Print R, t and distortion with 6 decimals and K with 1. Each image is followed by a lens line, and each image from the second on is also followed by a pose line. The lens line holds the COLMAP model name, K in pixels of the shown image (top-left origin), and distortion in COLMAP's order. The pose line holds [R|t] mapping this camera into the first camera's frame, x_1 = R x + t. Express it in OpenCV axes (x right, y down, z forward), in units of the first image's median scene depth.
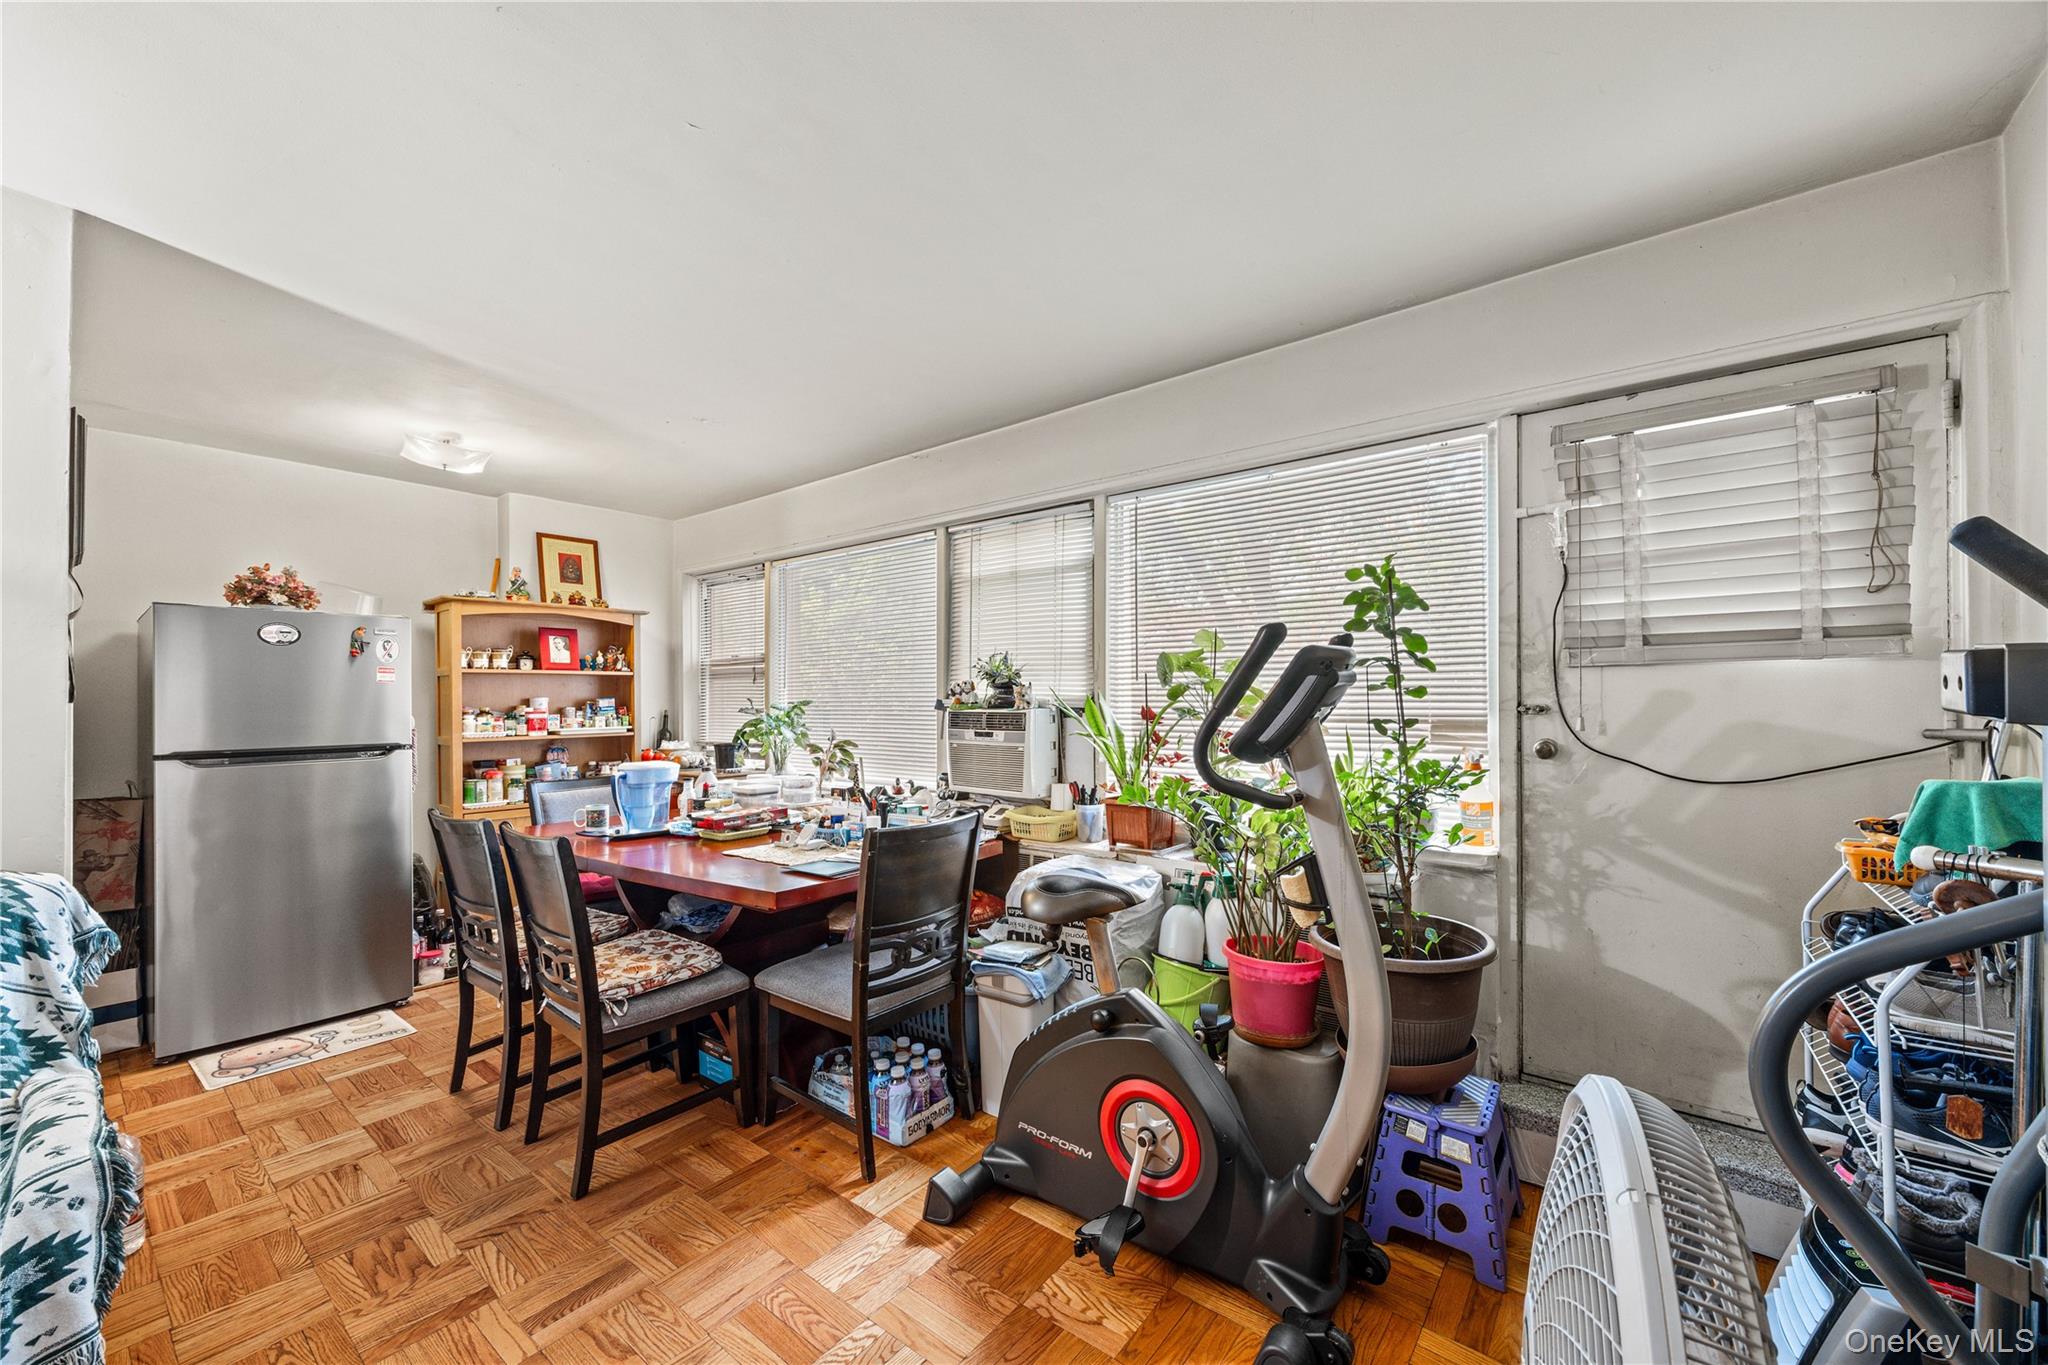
lens RADIAL K [[792.8, 0, 1017.5], [0, 792.8, 715.3], [0, 0, 1]] dist [-0.006087, 0.001257]
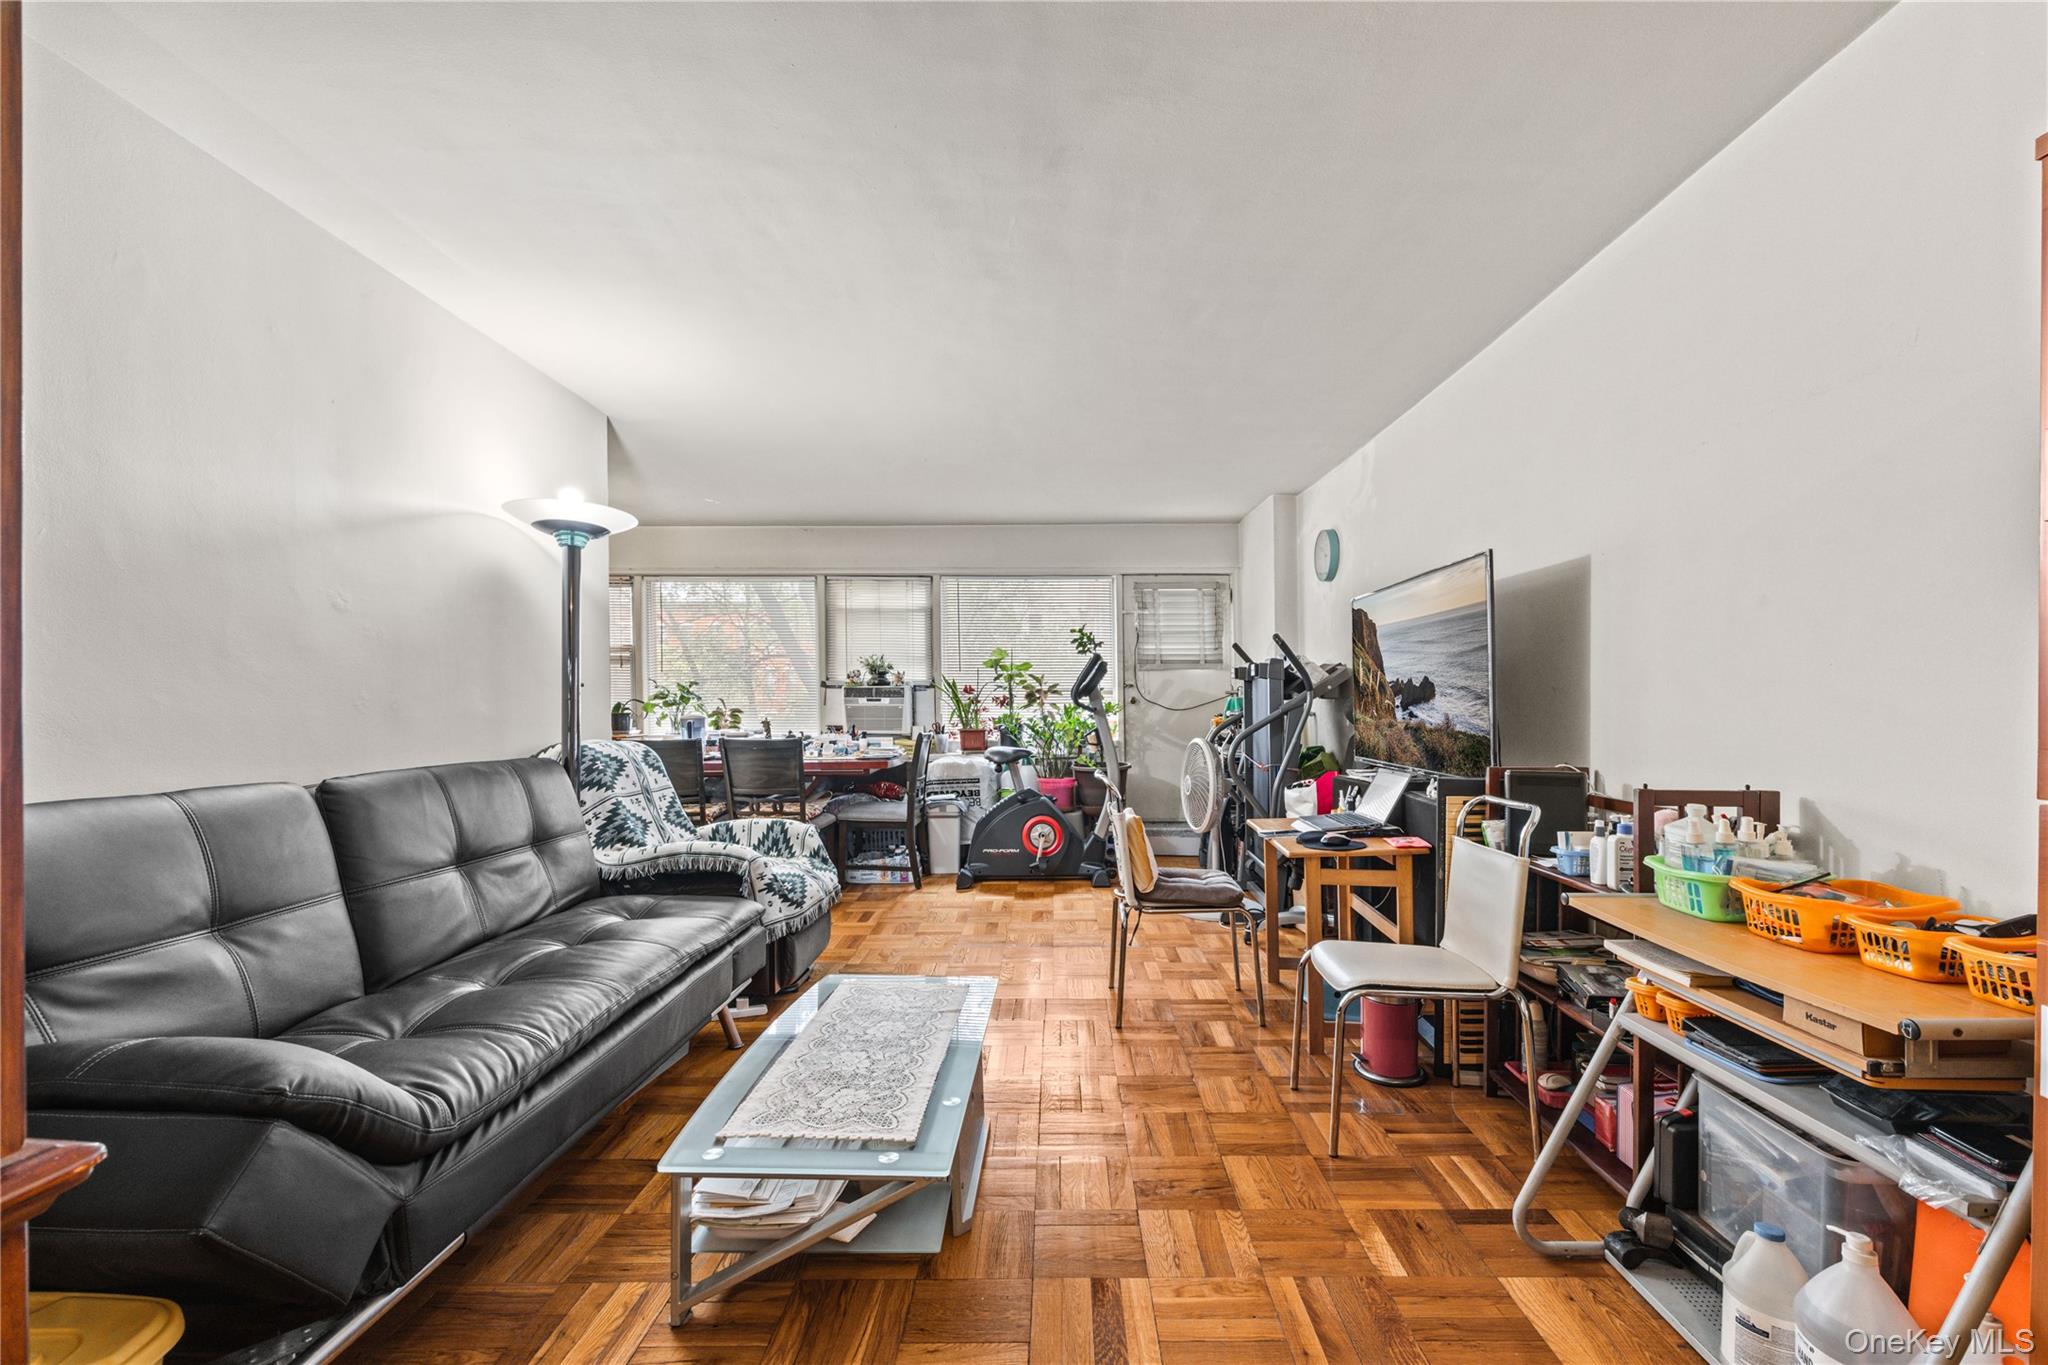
lens RADIAL K [[861.5, 0, 1055.8], [0, 861.5, 732.4], [0, 0, 1]] dist [-0.006512, 0.001144]
pose [[0.774243, -0.015325, 0.632703, -1.423384], [0.008964, 0.999872, 0.013248, 0.112287], [-0.632825, -0.004585, 0.774281, -1.135726]]
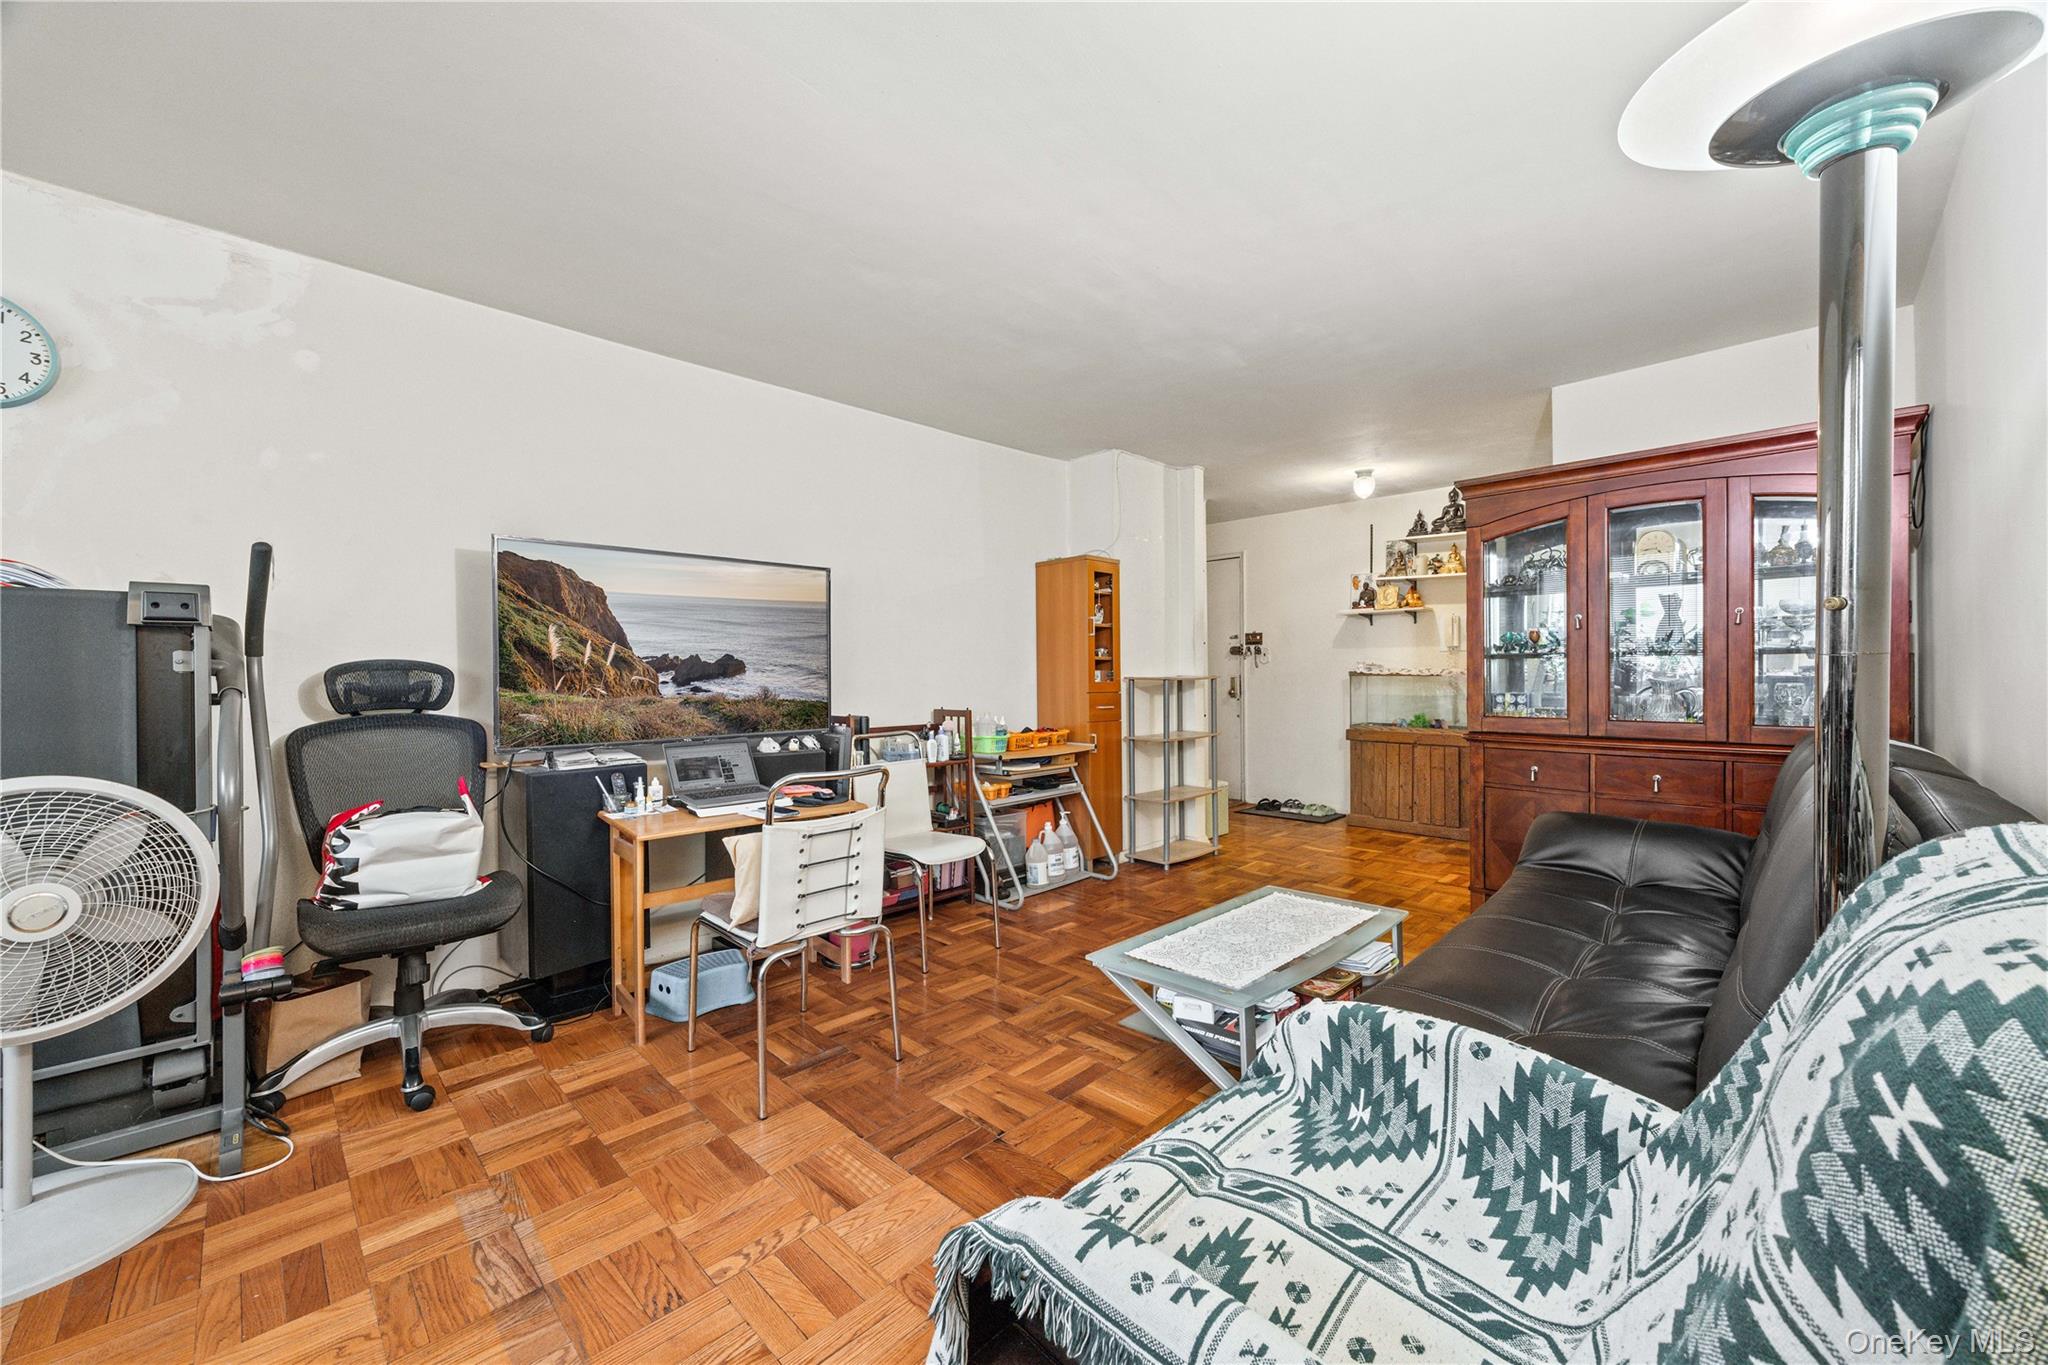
lens RADIAL K [[792.8, 0, 1018.7], [0, 792.8, 679.4], [0, 0, 1]] dist [-0.006087, 0.001257]
pose [[-0.993239, 0.016252, 0.114942, -0.762188], [0.019923, 0.999325, 0.030865, 0.056827], [-0.114363, 0.032946, -0.992893, 0.954521]]
